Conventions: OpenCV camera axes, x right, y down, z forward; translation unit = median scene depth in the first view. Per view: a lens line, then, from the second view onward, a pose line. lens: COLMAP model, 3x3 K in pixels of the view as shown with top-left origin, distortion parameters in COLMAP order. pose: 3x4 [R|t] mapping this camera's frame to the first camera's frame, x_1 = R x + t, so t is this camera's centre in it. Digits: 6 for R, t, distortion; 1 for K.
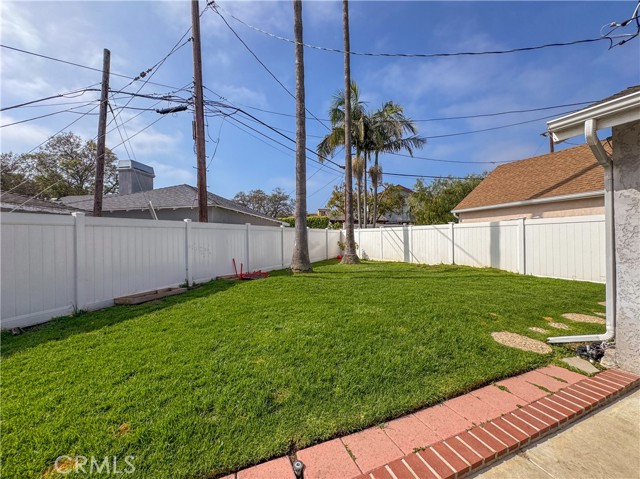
lens RADIAL K [[267.7, 0, 306.2], [0, 267.7, 236.5], [0, 0, 1]] dist [-0.002961, -0.000025]
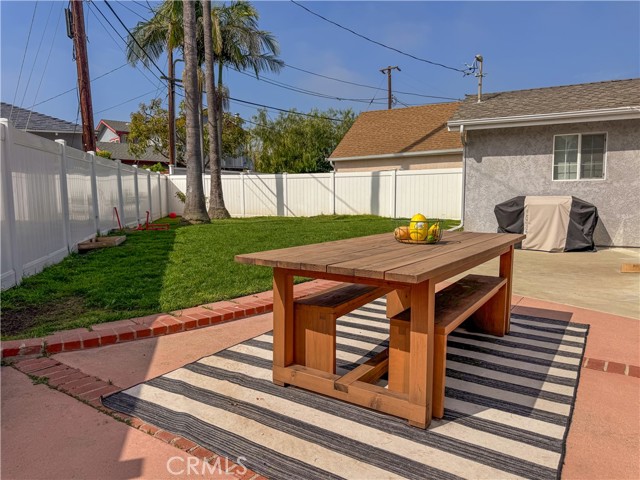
lens RADIAL K [[487.4, 0, 320.0], [0, 487.4, 240.0], [0, 0, 1]] dist [0.133689, -0.178344]
pose [[0.795902, -0.045368, 0.603723, -0.528525], [-0.009477, 0.996133, 0.087350, 0.038447], [-0.605351, -0.075243, 0.792394, -0.356546]]
